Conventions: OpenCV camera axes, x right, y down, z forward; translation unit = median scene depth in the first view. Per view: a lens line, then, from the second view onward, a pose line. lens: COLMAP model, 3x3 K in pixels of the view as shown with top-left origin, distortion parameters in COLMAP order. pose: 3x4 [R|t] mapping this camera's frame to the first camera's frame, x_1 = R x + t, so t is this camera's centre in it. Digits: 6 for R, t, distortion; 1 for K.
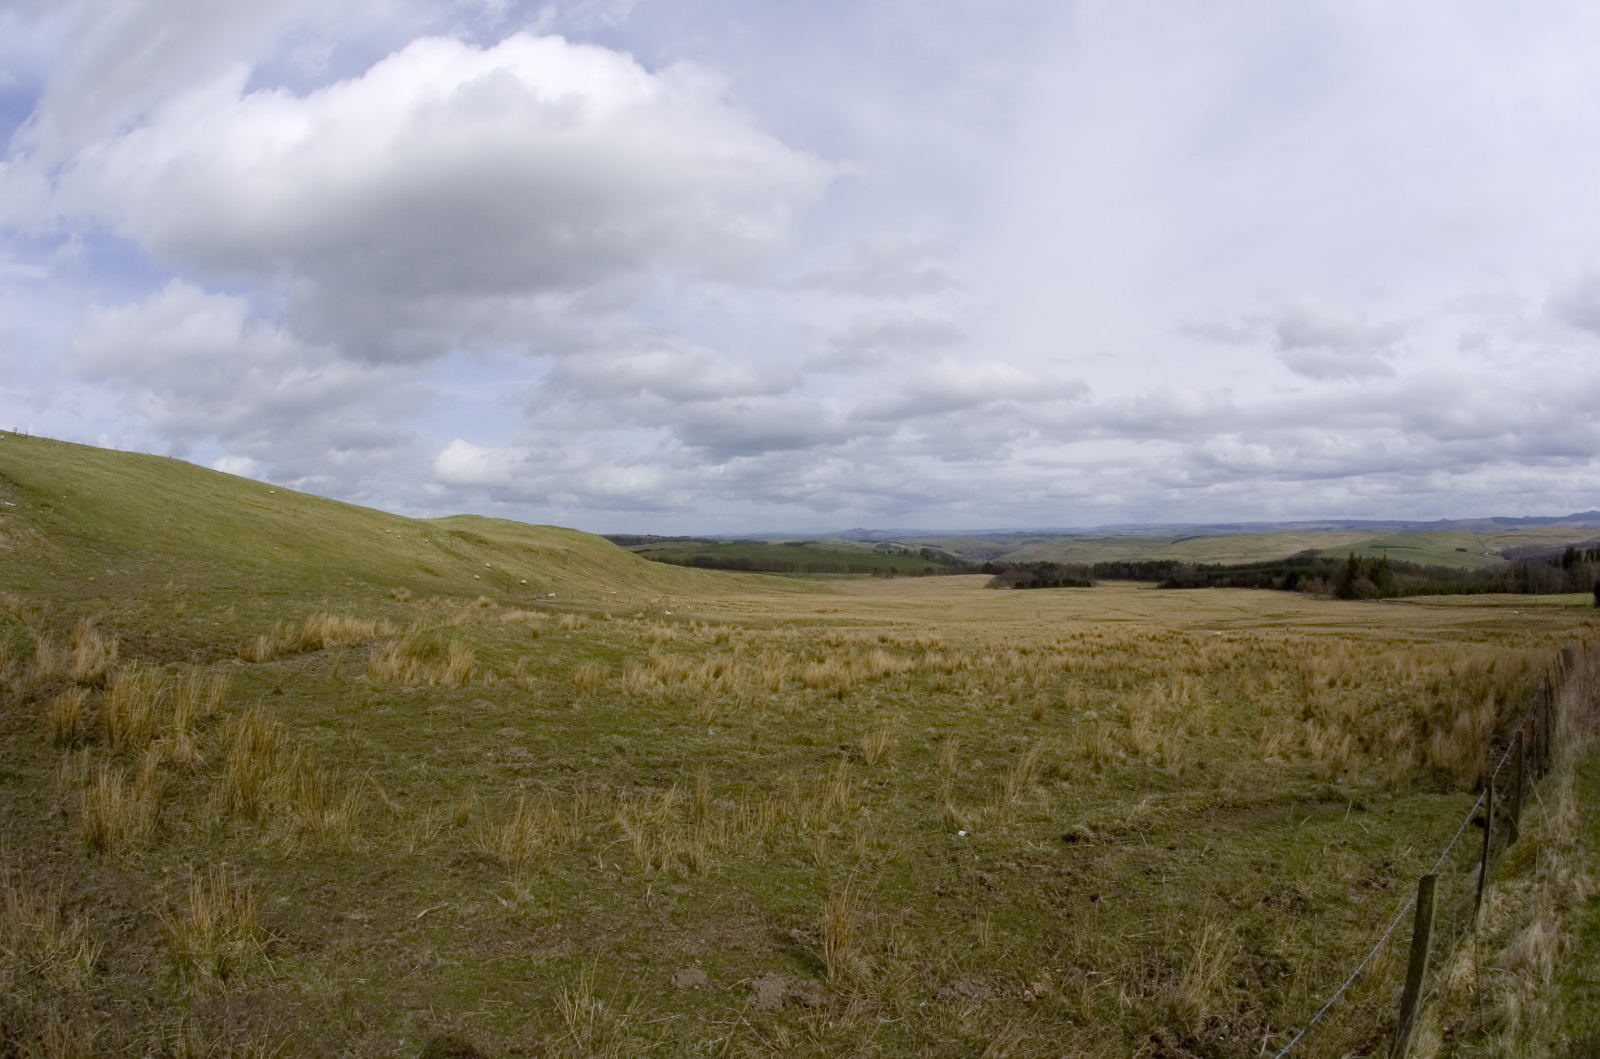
lens RADIAL K [[820.8, 0, 807.5], [0, 820.8, 532.5], [0, 0, 1]] dist [-0.206014, 0.038357]
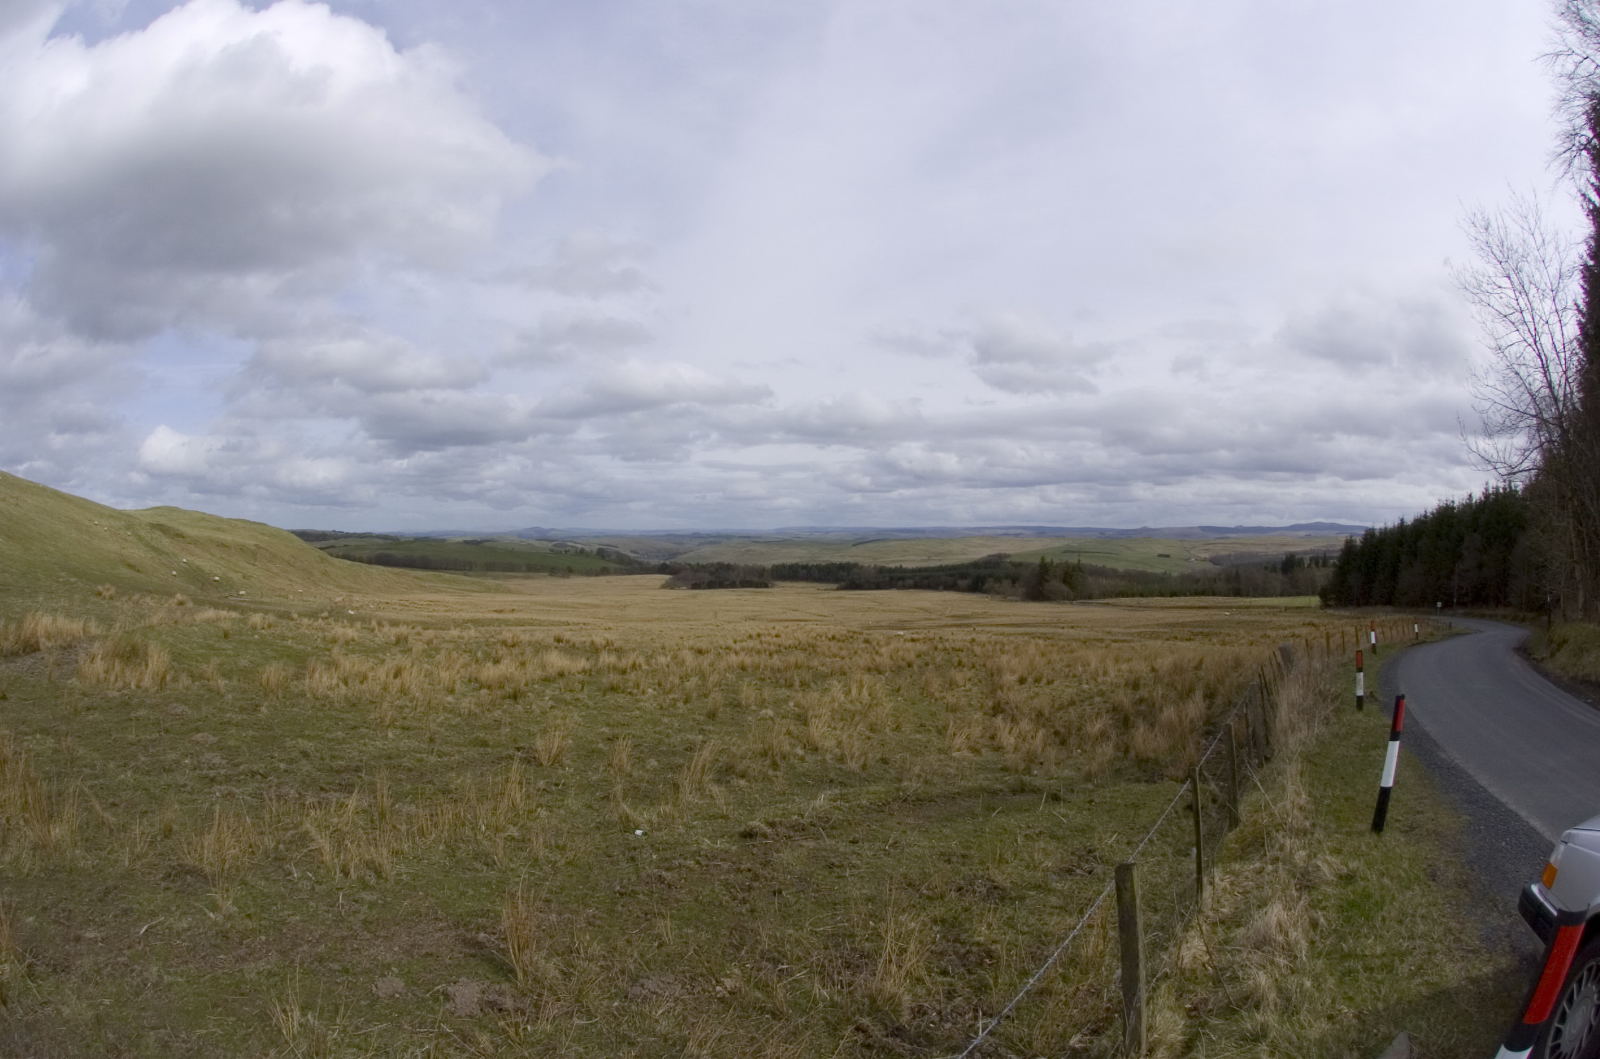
lens RADIAL K [[820.8, 0, 807.5], [0, 820.8, 532.5], [0, 0, 1]] dist [-0.206014, 0.038357]
pose [[0.957628, 0.013001, 0.287714, 0.104386], [-0.013781, 0.999905, 0.000686, -0.004171], [-0.287678, -0.004622, 0.957716, -0.018926]]
